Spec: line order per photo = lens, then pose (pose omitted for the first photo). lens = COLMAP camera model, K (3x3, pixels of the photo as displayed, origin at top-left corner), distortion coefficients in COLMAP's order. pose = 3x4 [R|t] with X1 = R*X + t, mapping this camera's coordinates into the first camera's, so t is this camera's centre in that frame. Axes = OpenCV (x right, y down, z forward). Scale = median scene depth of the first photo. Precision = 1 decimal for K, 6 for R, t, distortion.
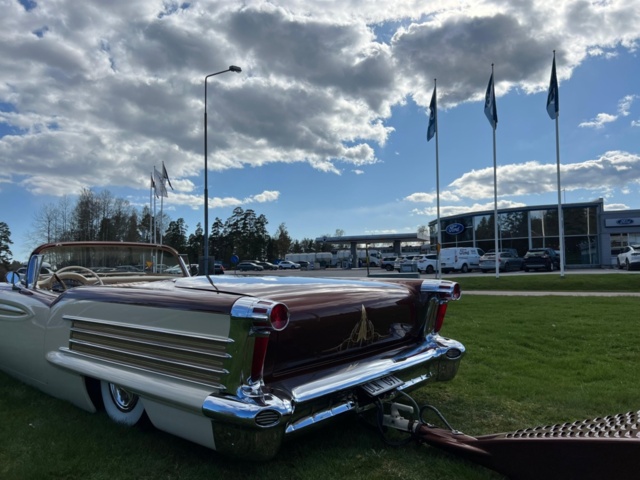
lens RADIAL K [[488.1, 0, 328.7], [0, 488.1, 243.8], [0, 0, 1]] dist [0.054439, -0.058239]
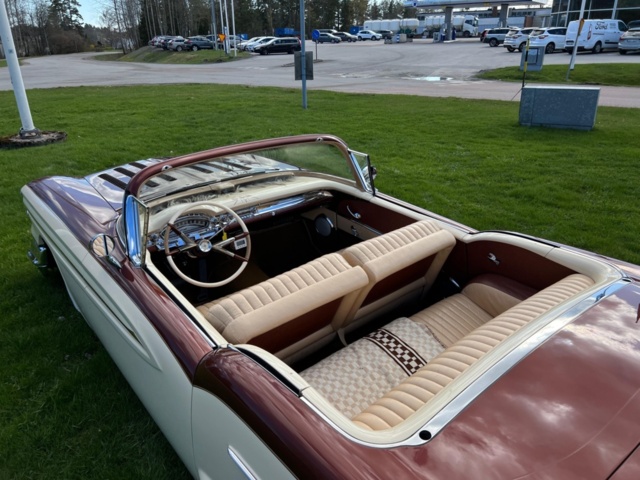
lens RADIAL K [[488.1, 0, 324.5], [0, 488.1, 242.3], [0, 0, 1]] dist [0.054439, -0.058239]
pose [[0.988593, 0.061253, -0.137596, -0.034926], [0.004917, 0.899954, 0.435958, -0.017971], [0.150533, -0.431661, 0.889387, 0.060561]]
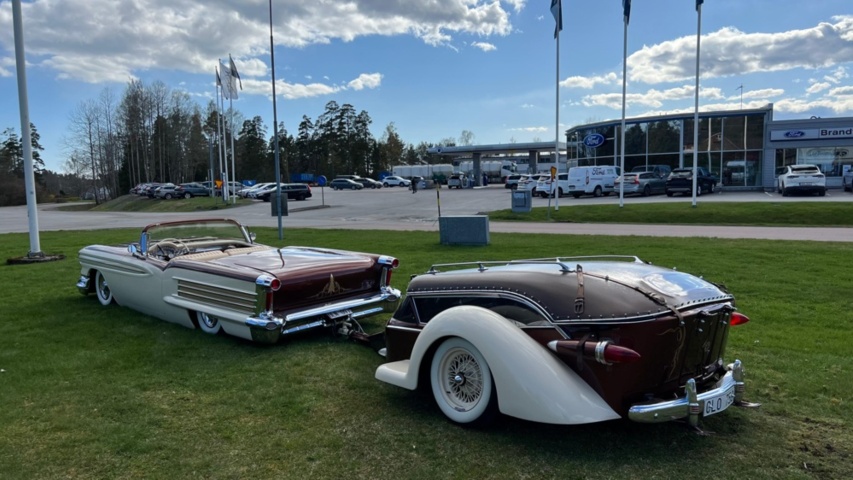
lens RADIAL K [[651.3, 0, 440.5], [0, 651.3, 249.6], [0, 0, 1]] dist [0.055729, -0.062034]
pose [[0.999620, 0.000987, -0.027538, 0.040007], [0.003347, 0.987608, 0.156903, -0.025936], [0.027352, -0.156936, 0.987230, -0.105217]]
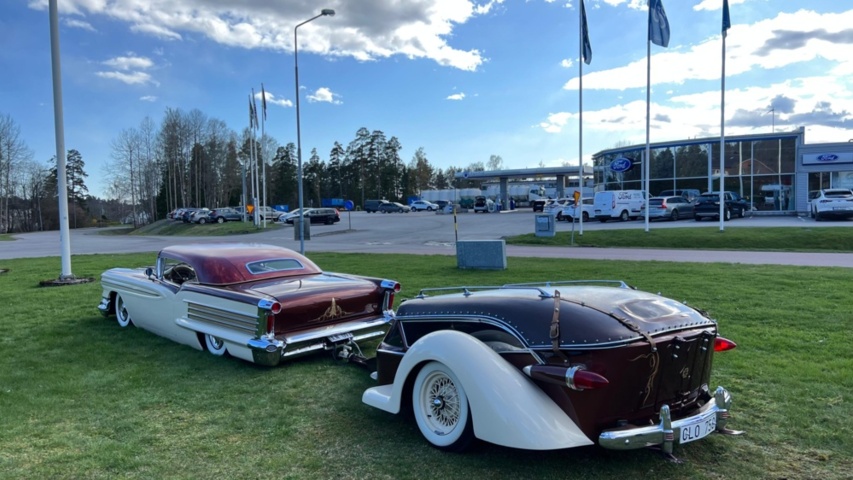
lens RADIAL K [[651.3, 0, 434.2], [0, 651.3, 242.9], [0, 0, 1]] dist [0.055729, -0.062034]
pose [[0.996549, 0.001410, -0.082992, 0.048607], [0.007747, 0.993912, 0.109905, -0.026471], [0.082641, -0.110169, 0.990471, -0.107556]]
